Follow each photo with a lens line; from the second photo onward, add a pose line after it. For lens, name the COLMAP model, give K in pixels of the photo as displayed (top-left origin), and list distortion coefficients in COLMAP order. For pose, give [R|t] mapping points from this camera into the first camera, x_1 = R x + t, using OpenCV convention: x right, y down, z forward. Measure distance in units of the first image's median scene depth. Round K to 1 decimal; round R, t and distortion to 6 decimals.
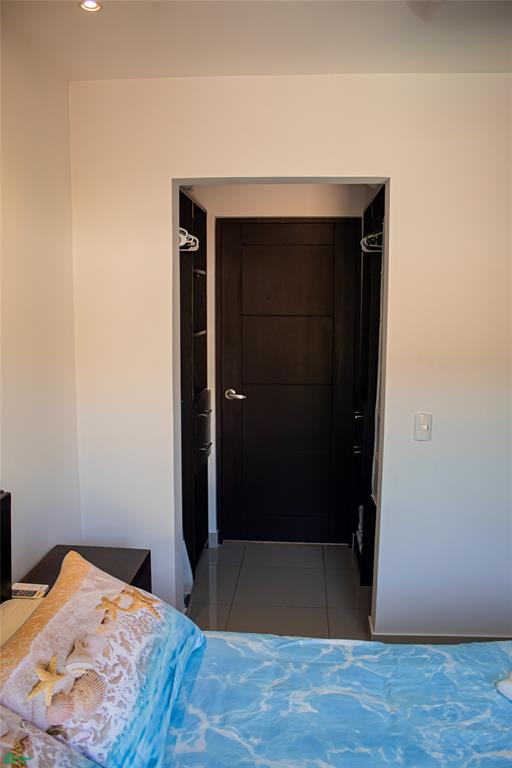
lens RADIAL K [[632.7, 0, 256.0], [0, 632.7, 384.0], [0, 0, 1]] dist [-0.154039, 0.125759]
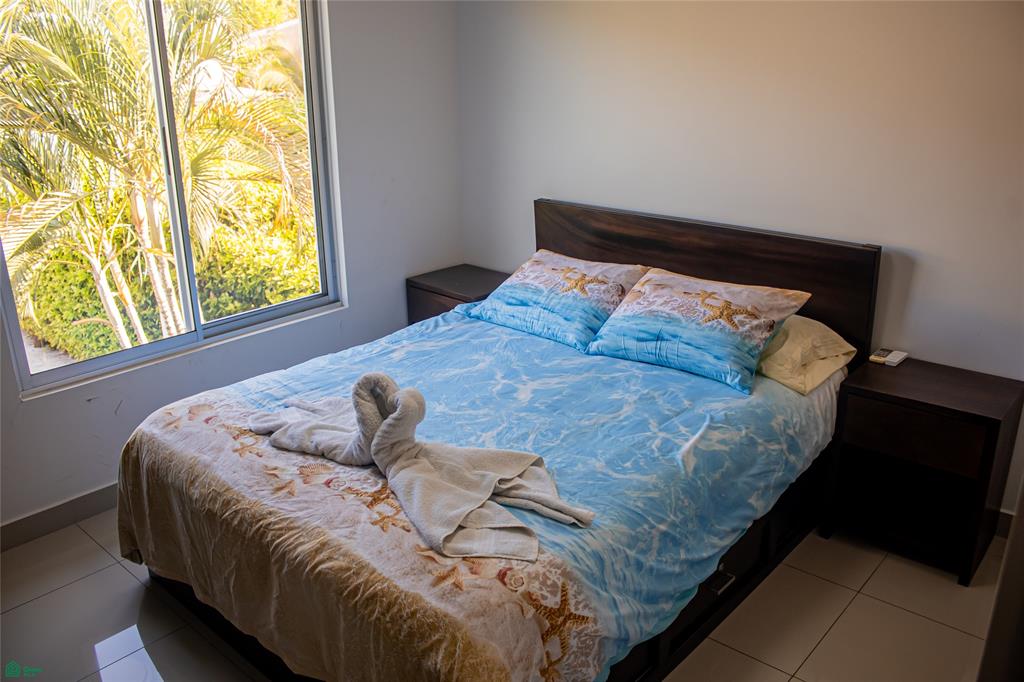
lens RADIAL K [[843.6, 0, 494.7], [0, 843.6, 347.6], [0, 0, 1]] dist [-0.154039, 0.125759]
pose [[-0.621518, 0.267491, -0.736318, 1.556040], [-0.082014, 0.912519, 0.400728, -0.265041], [0.779095, 0.309448, -0.545209, 1.769731]]
